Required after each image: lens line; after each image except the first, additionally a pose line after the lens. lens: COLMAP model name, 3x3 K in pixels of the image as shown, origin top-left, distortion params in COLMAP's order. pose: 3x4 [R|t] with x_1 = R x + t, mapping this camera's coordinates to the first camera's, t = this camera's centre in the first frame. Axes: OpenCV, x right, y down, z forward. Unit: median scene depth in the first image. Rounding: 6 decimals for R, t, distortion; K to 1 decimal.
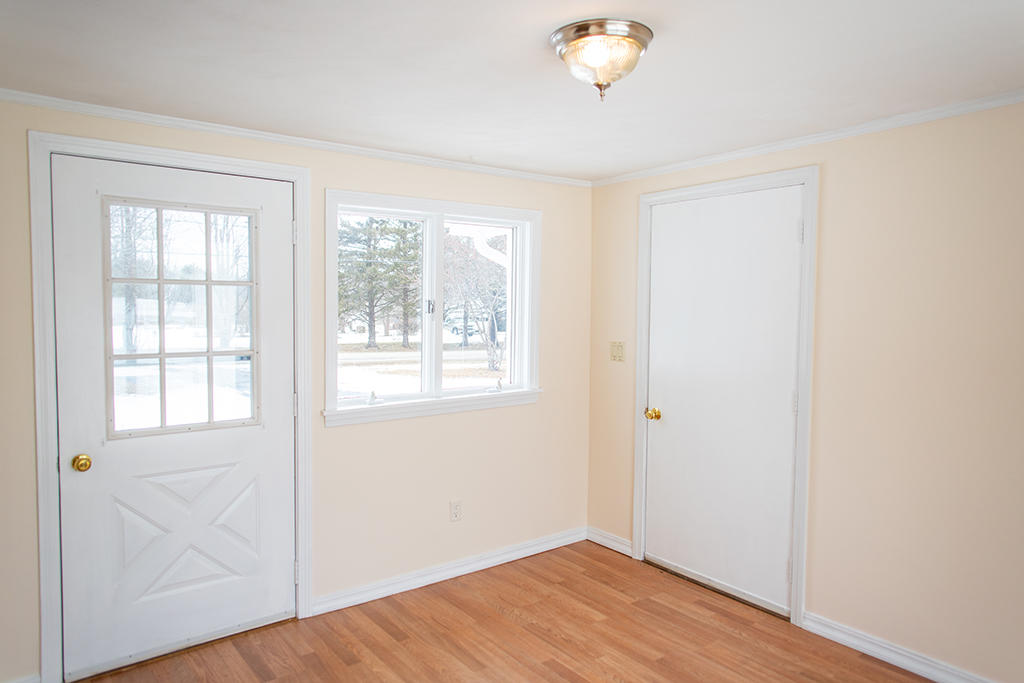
lens RADIAL K [[696.4, 0, 504.7], [0, 696.4, 341.0], [0, 0, 1]] dist [0.021178, -0.003116]
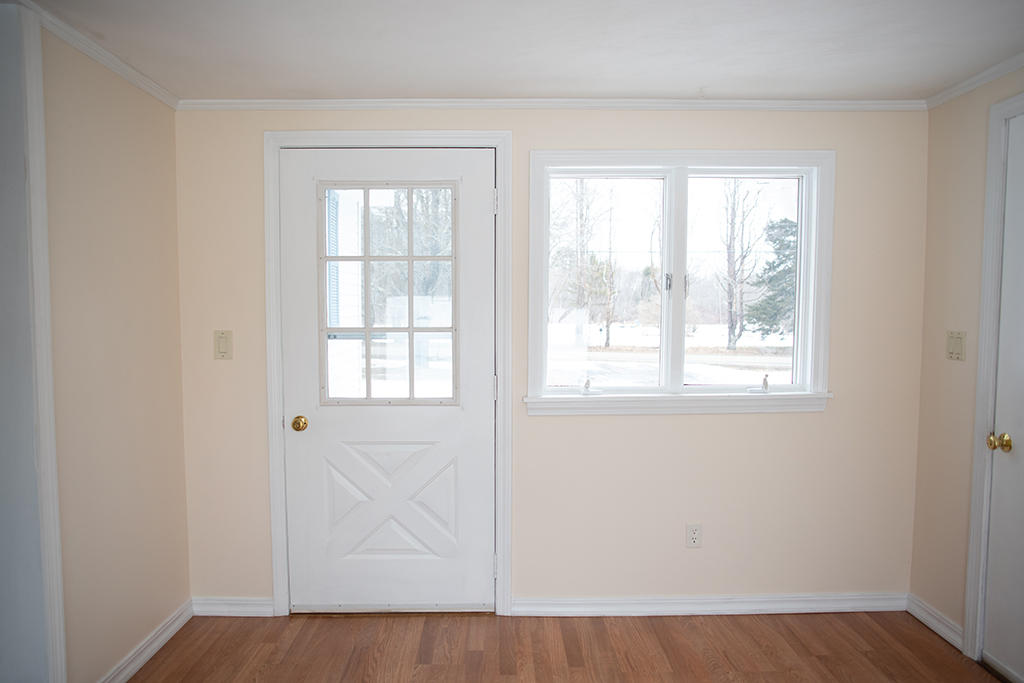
lens RADIAL K [[768.7, 0, 487.7], [0, 768.7, 346.2], [0, 0, 1]] dist [-0.057626, 0.037101]
pose [[0.796099, 0.035769, -0.604108, 0.312568], [-0.026261, 0.999353, 0.024563, 0.011220], [0.604596, -0.003690, 0.796524, 0.180801]]
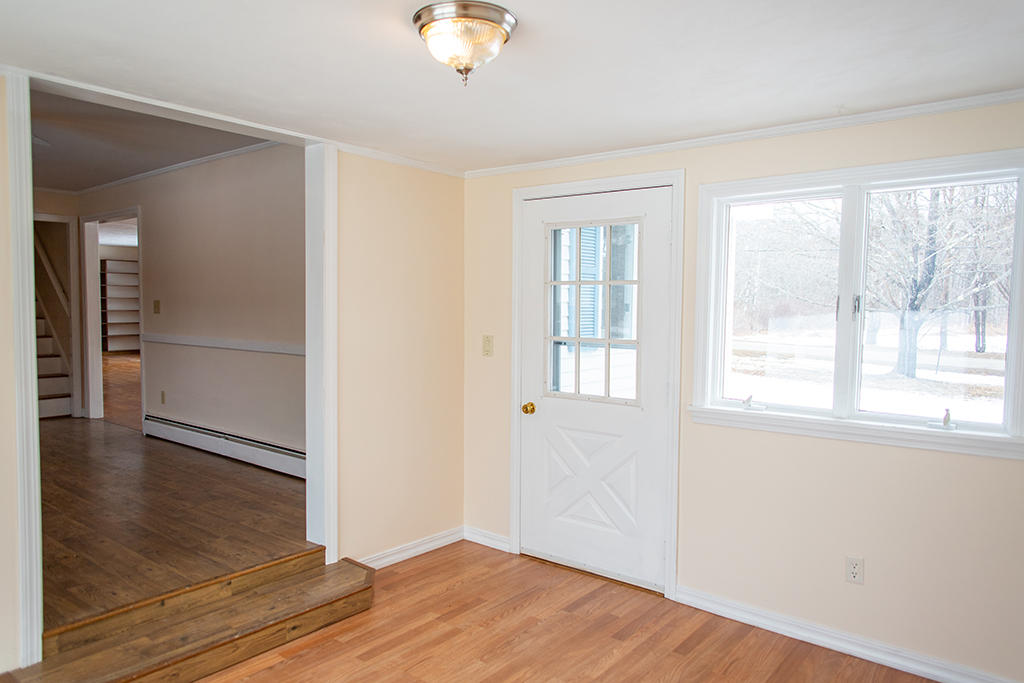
lens RADIAL K [[696.4, 0, 505.3], [0, 696.4, 343.9], [0, 0, 1]] dist [0.021178, -0.003116]
pose [[0.236458, 0.051799, -0.970260, 0.675224], [-0.063252, 0.997280, 0.037827, -0.010222], [0.969581, 0.052426, 0.239092, 0.508071]]
